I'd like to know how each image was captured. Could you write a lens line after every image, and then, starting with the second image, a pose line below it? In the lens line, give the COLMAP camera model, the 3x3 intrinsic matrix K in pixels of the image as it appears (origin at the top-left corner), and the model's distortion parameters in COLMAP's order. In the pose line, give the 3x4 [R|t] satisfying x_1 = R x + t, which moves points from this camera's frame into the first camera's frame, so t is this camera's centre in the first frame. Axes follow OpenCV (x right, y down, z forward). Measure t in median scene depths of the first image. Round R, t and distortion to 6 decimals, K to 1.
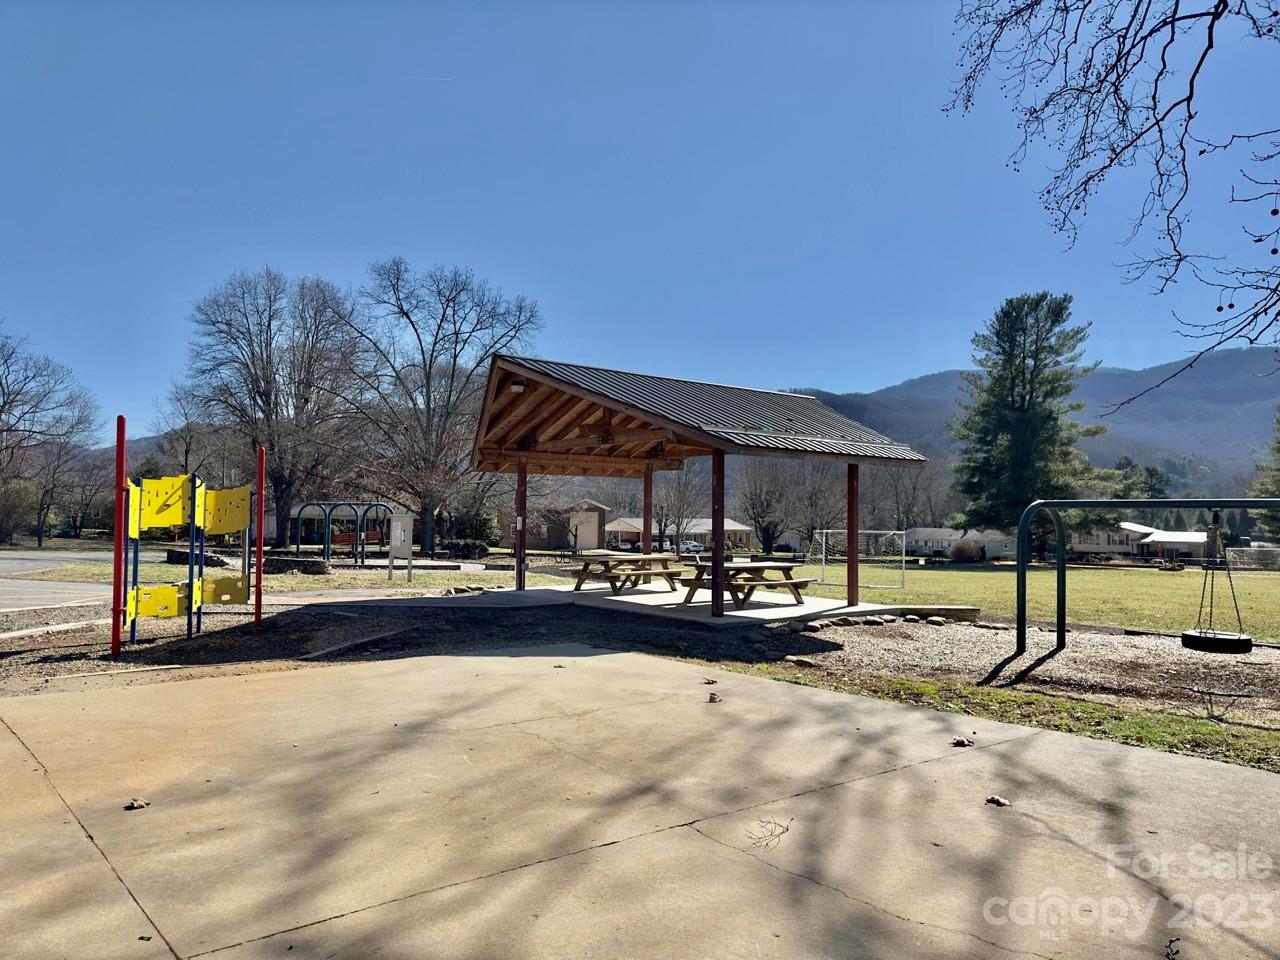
lens RADIAL K [[905.3, 0, 632.3], [0, 905.3, 487.3], [0, 0, 1]] dist [0.169384, -0.285175]
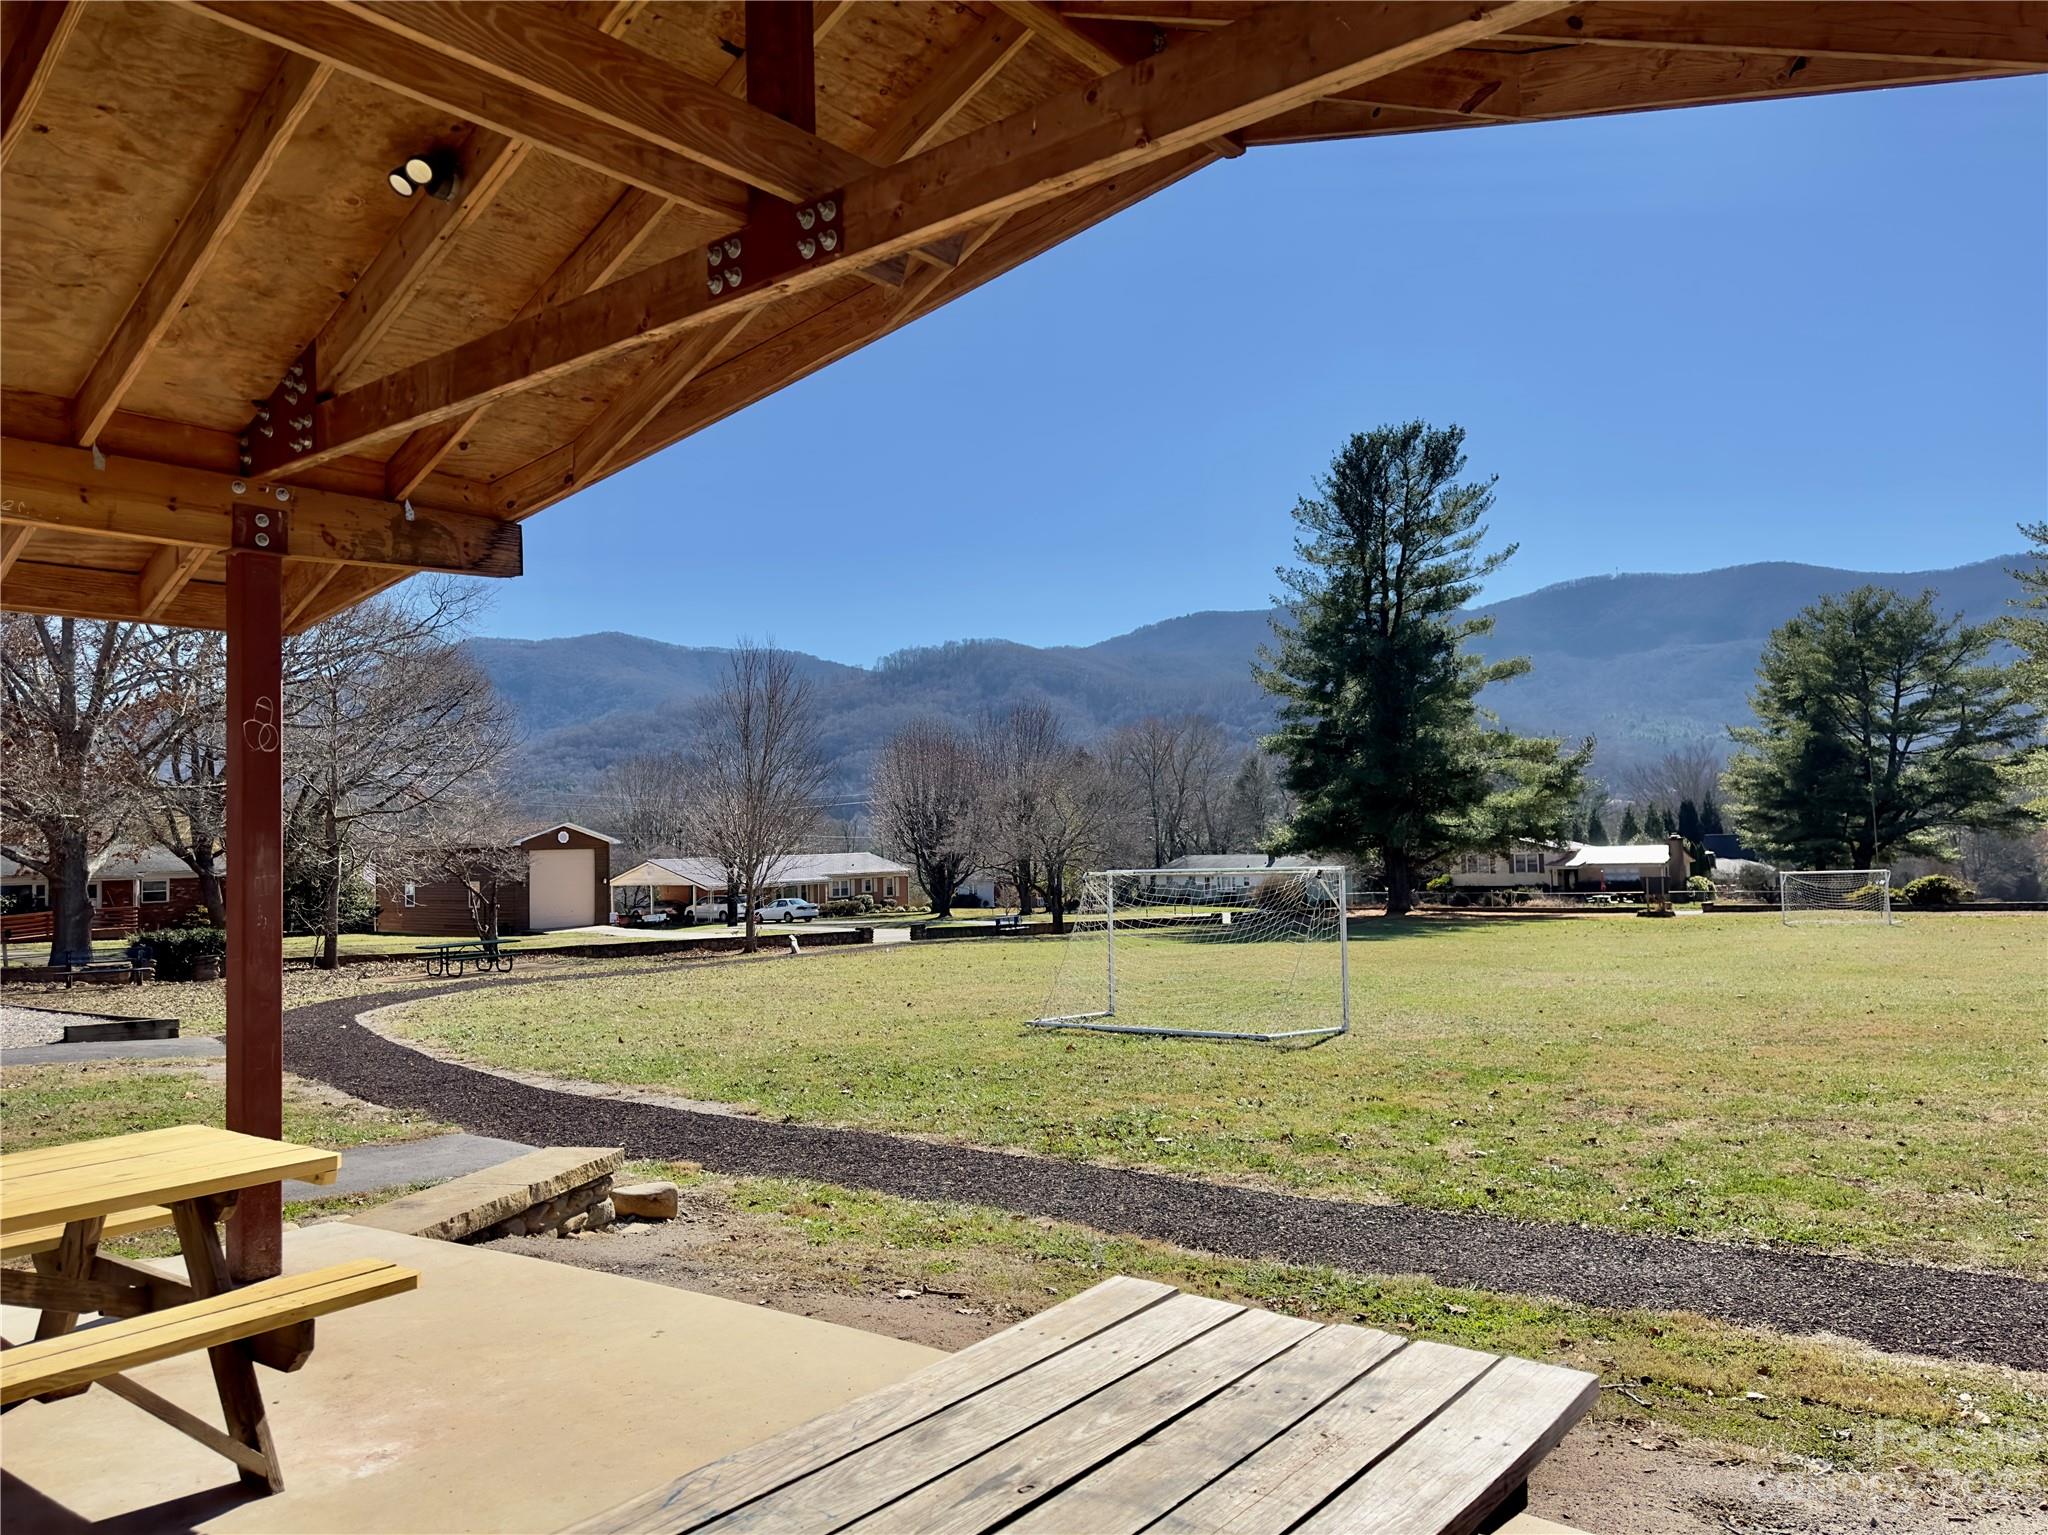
lens RADIAL K [[1448.4, 0, 1011.7], [0, 1448.4, 779.1], [0, 0, 1]] dist [0.169384, -0.285175]
pose [[0.979243, -0.026684, 0.200928, 0.025293], [0.029956, 0.999463, -0.013263, 0.007446], [-0.200466, 0.019007, 0.979516, 0.193713]]
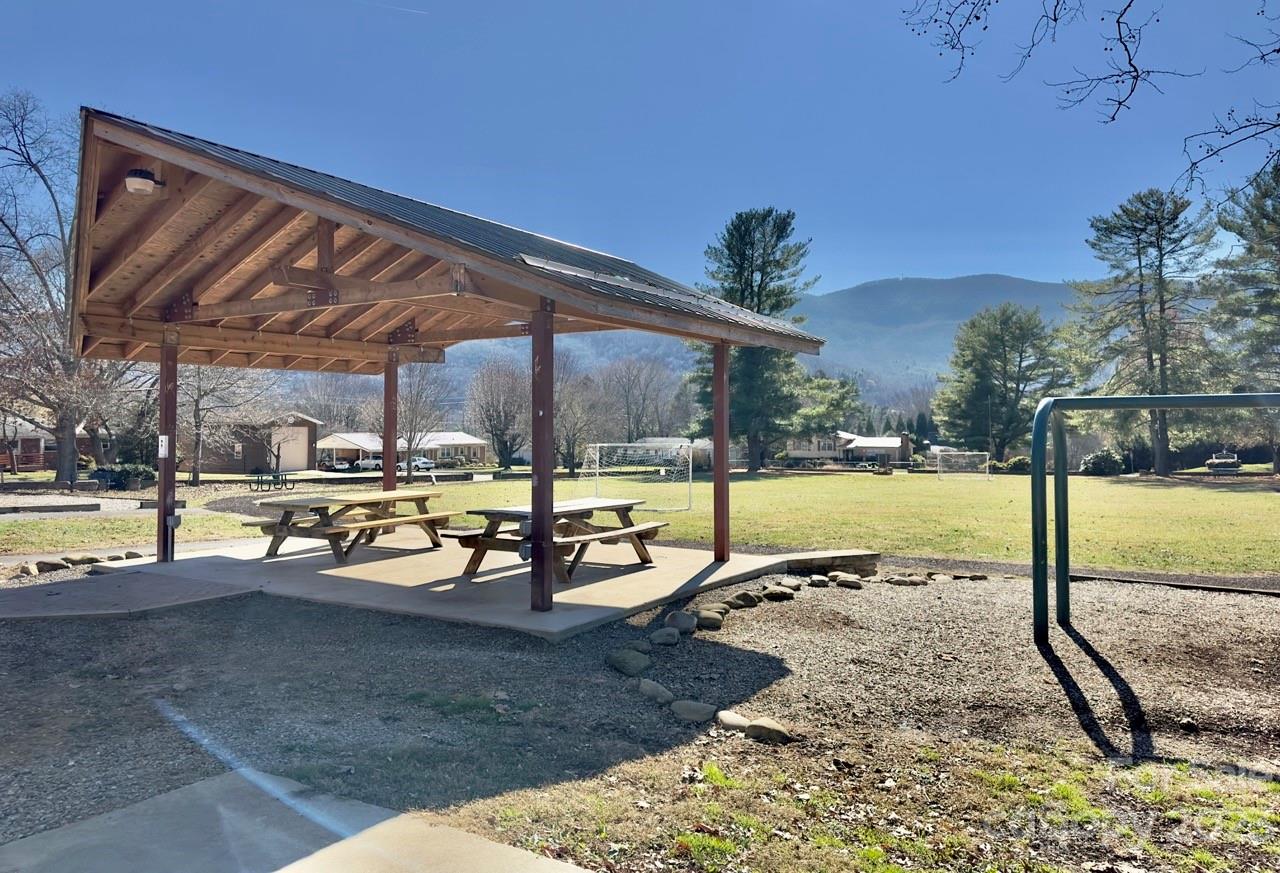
lens RADIAL K [[902.0, 0, 641.0], [0, 902.0, 392.1], [0, 0, 1]] dist [0.160546, -0.233597]
pose [[0.952137, -0.000605, 0.305670, -0.003281], [0.003161, 0.999964, -0.007868, 0.002460], [-0.305655, 0.008458, 0.952105, 0.081181]]
